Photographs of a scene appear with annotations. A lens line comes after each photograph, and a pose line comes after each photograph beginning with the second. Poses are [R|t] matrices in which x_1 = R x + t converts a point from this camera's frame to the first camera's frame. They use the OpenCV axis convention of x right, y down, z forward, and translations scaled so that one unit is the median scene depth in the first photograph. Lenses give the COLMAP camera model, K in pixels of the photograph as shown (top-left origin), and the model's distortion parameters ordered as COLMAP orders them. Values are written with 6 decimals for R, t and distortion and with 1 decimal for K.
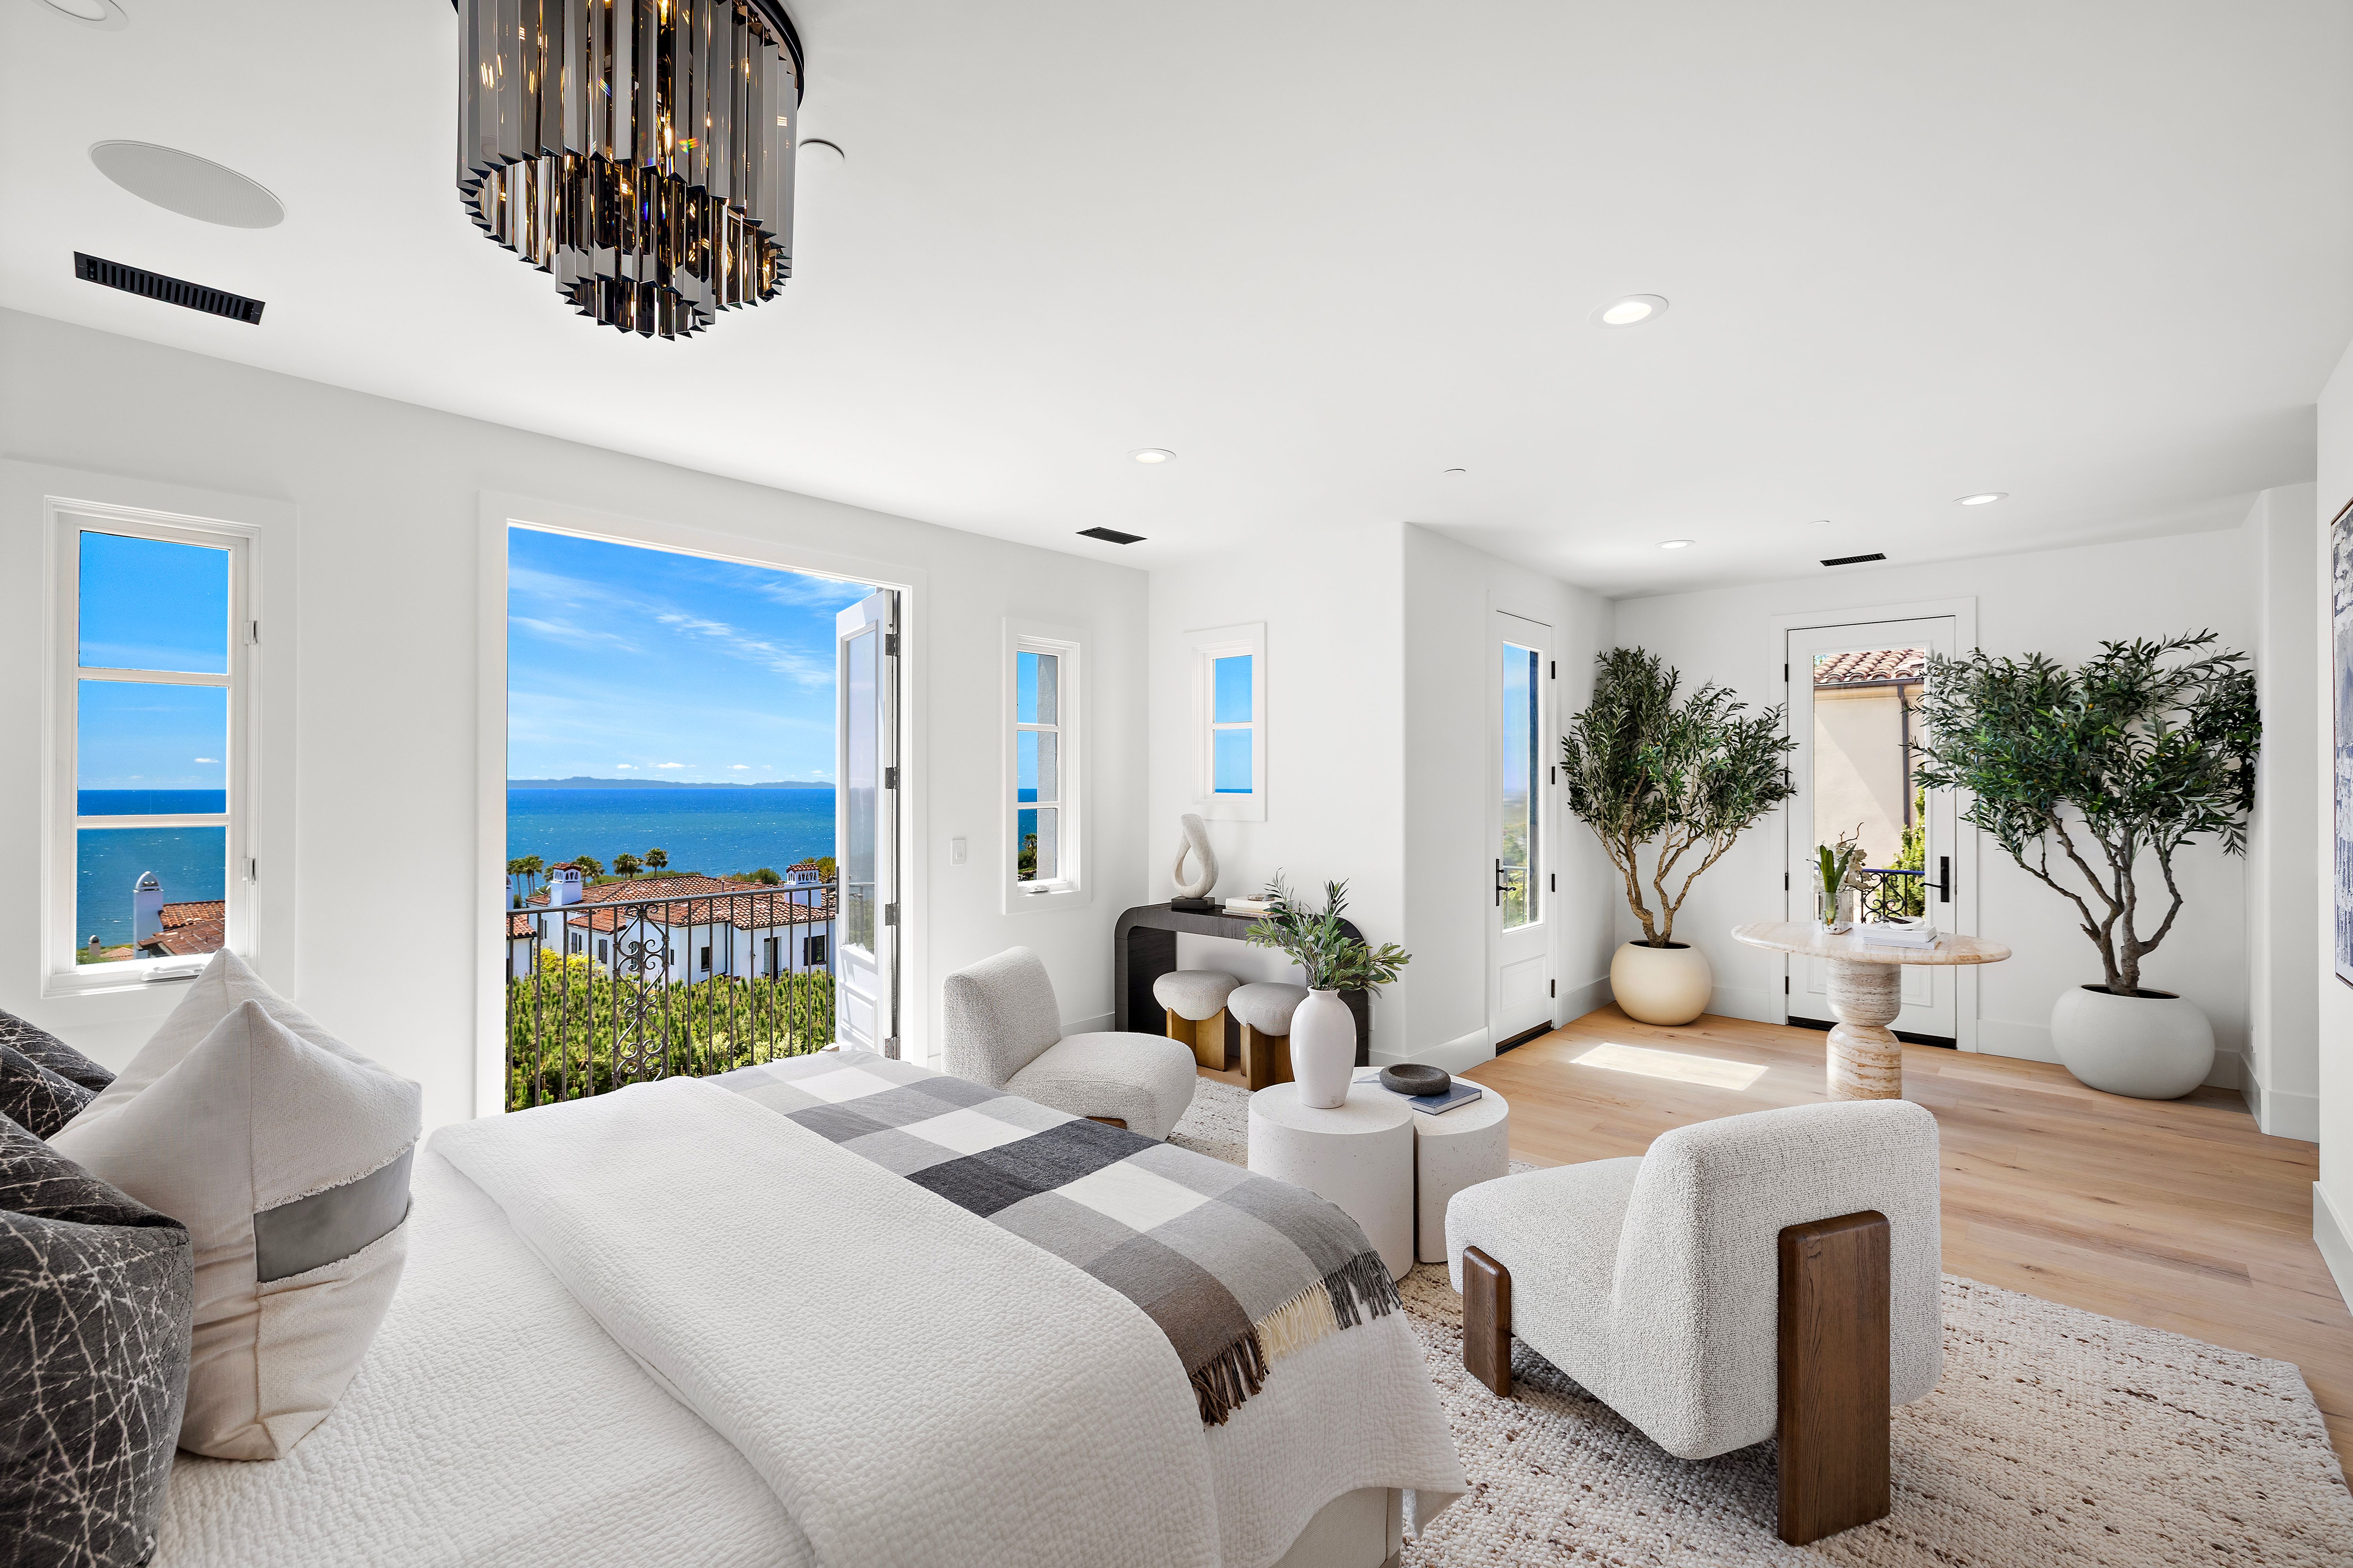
lens RADIAL K [[994.0, 0, 1174.9], [0, 994.0, 778.7], [0, 0, 1]] dist [0.000415, -0.000798]
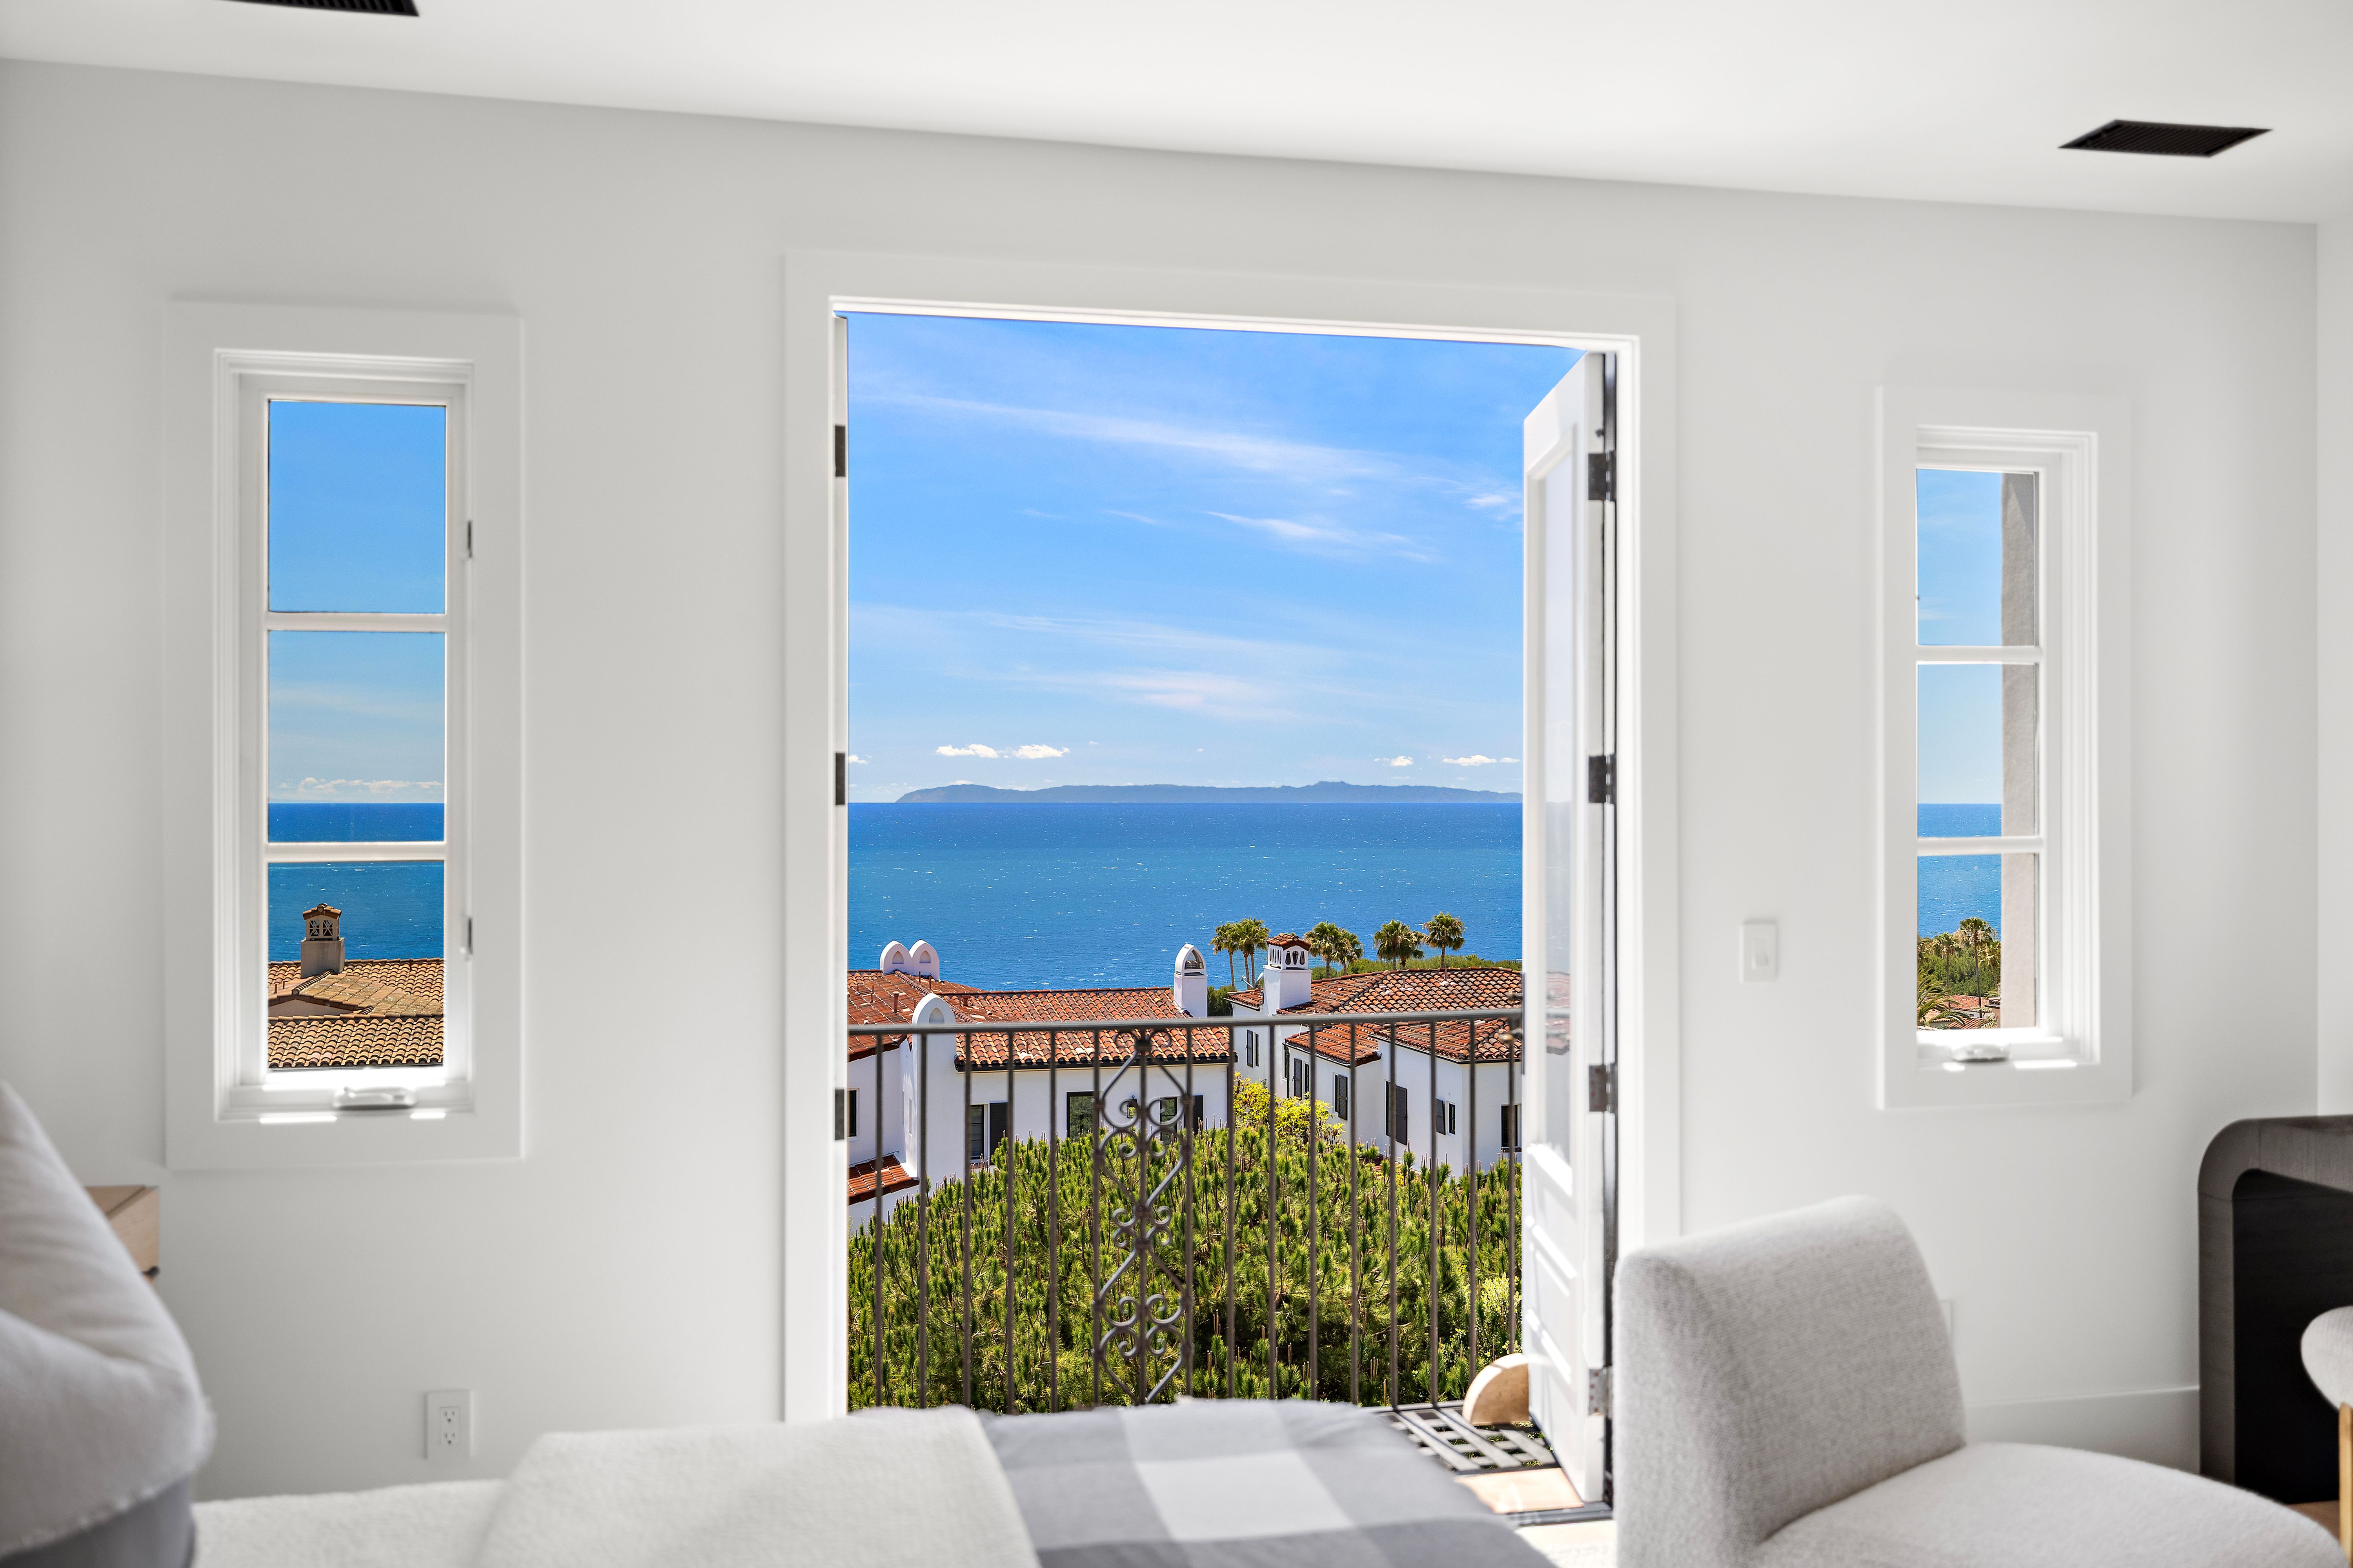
lens RADIAL K [[2052.4, 0, 1174.1], [0, 2052.4, 797.8], [0, 0, 1]] dist [0.001128, 0.003279]
pose [[0.816724, 0.000336, -0.577029, 0.085675], [0.003601, 0.999977, 0.005680, 0.001504], [0.577018, -0.006717, 0.816704, 0.148275]]
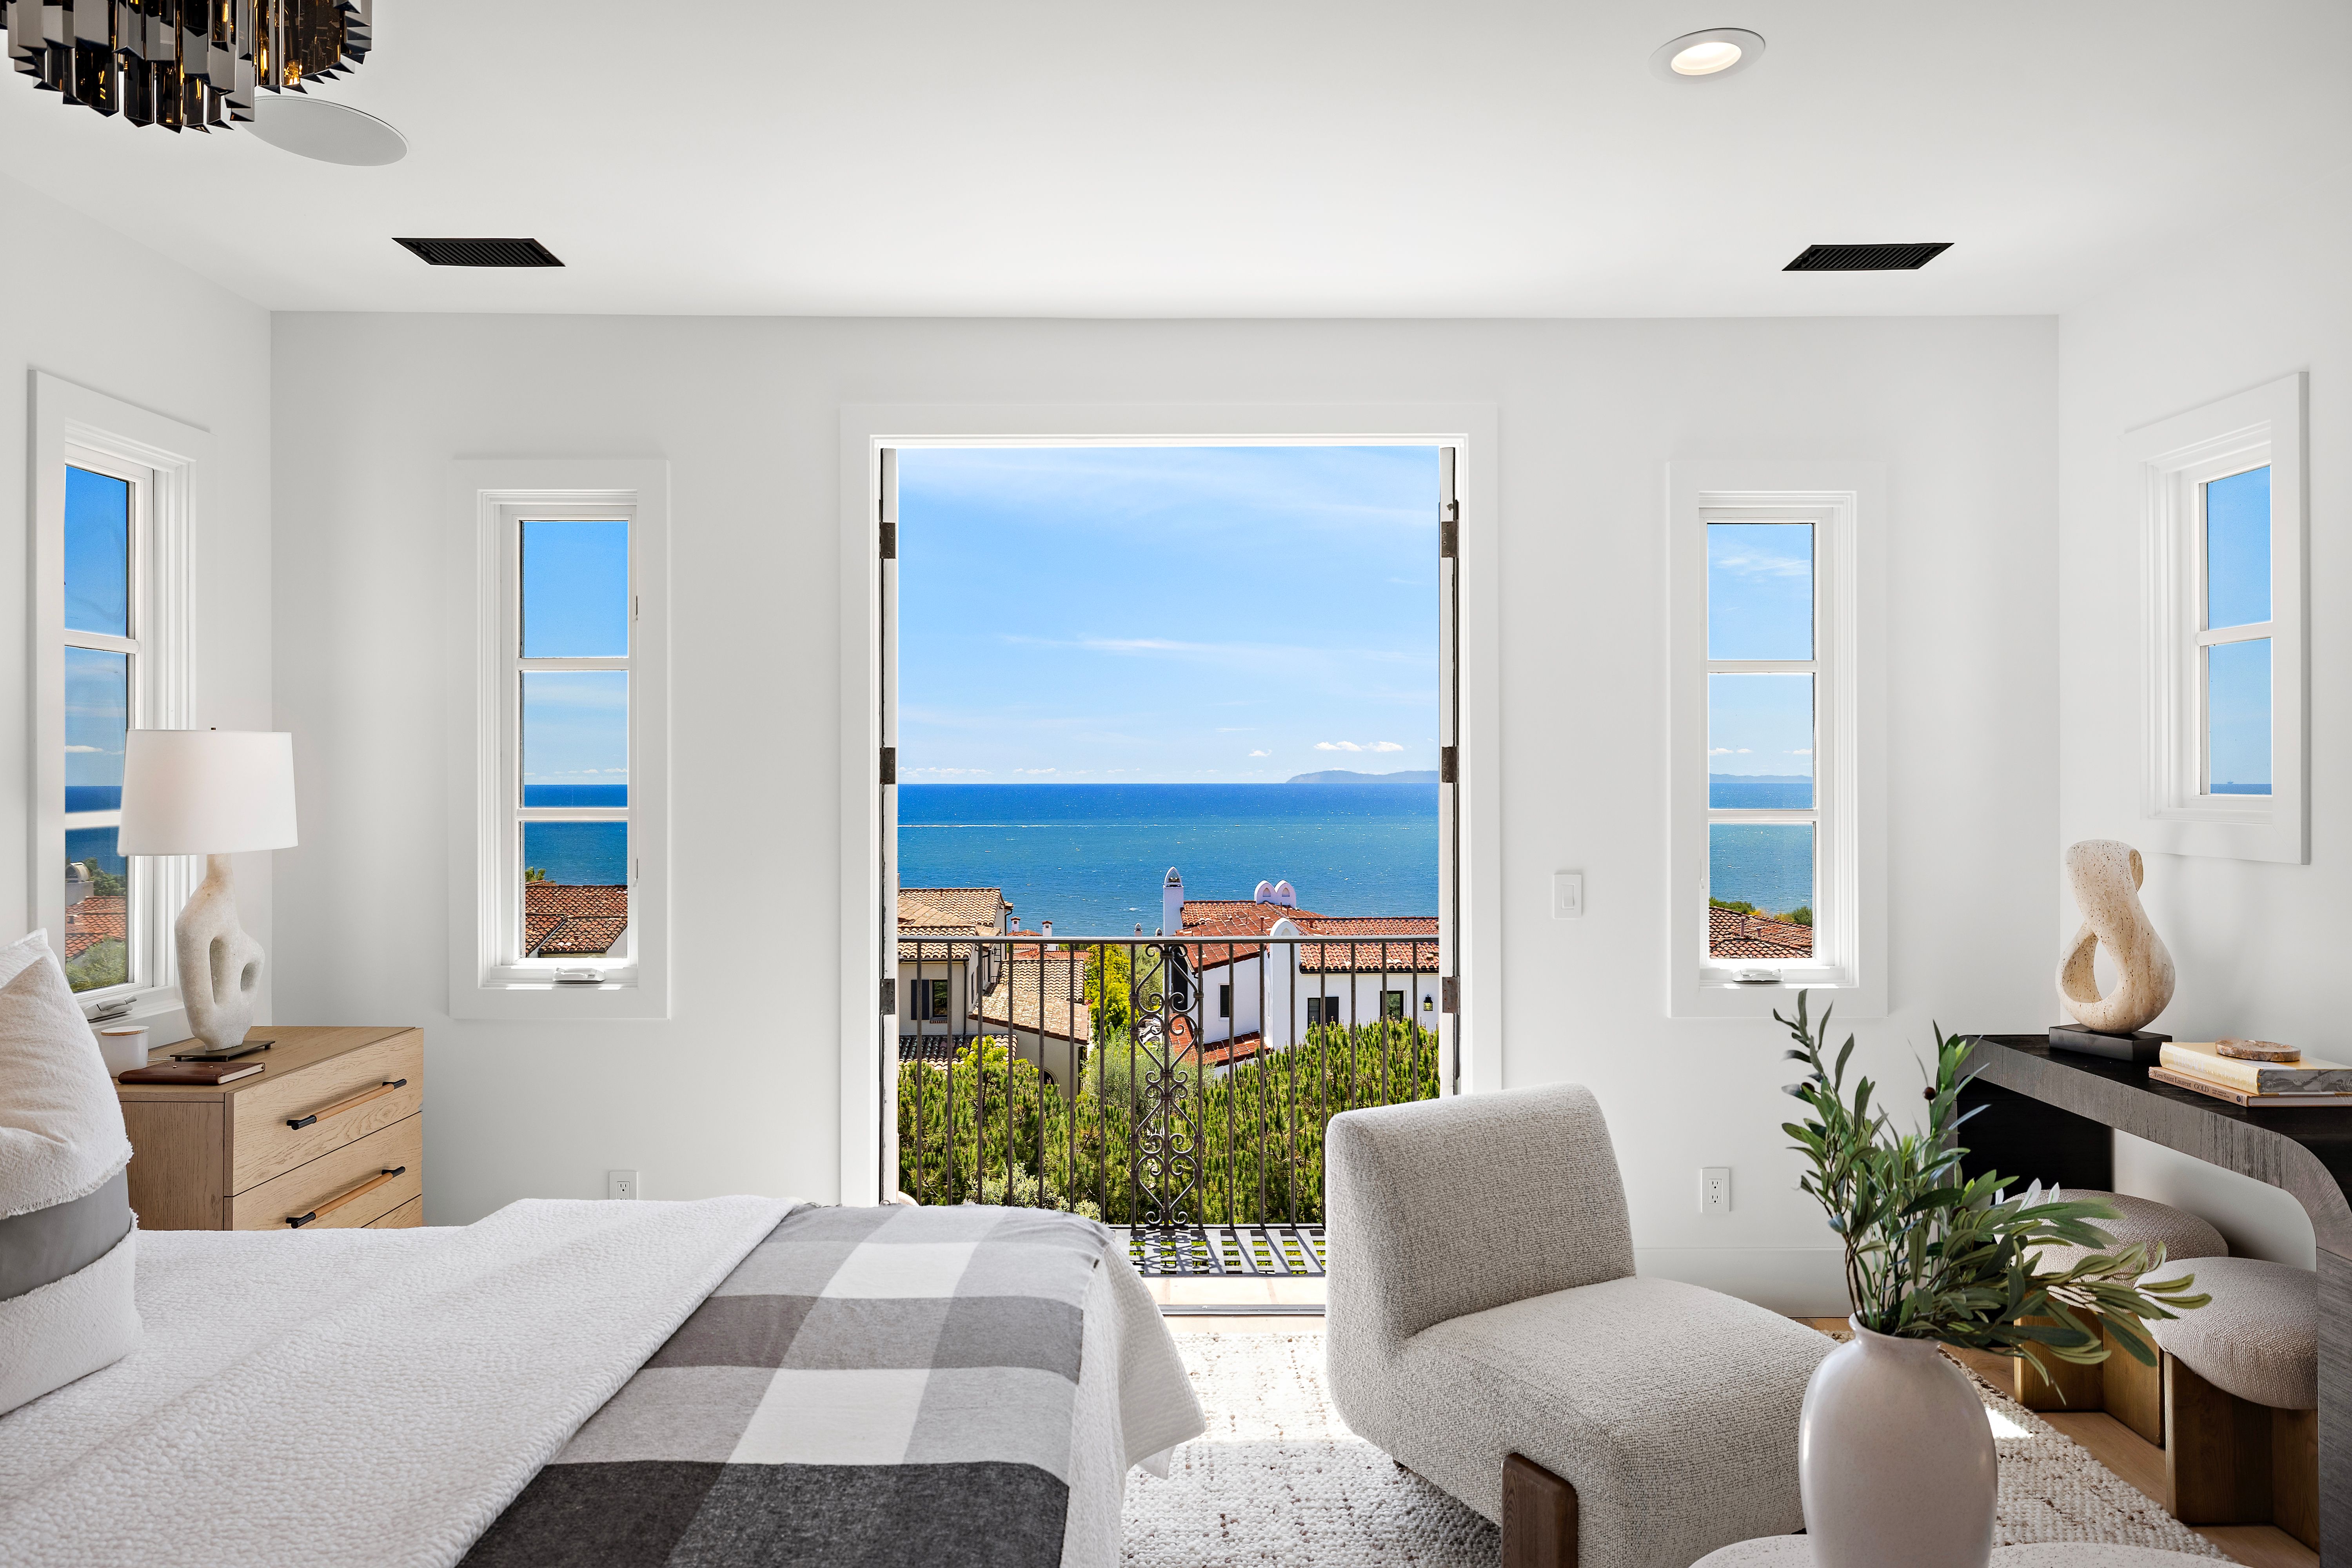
lens RADIAL K [[1457.1, 0, 1175.1], [0, 1457.1, 779.1], [0, 0, 1]] dist [-0.000112, -0.002265]
pose [[0.675795, -0.000458, -0.737089, 0.243876], [0.005454, 0.999976, 0.004378, 0.003056], [0.737069, -0.006979, 0.675781, 0.293993]]
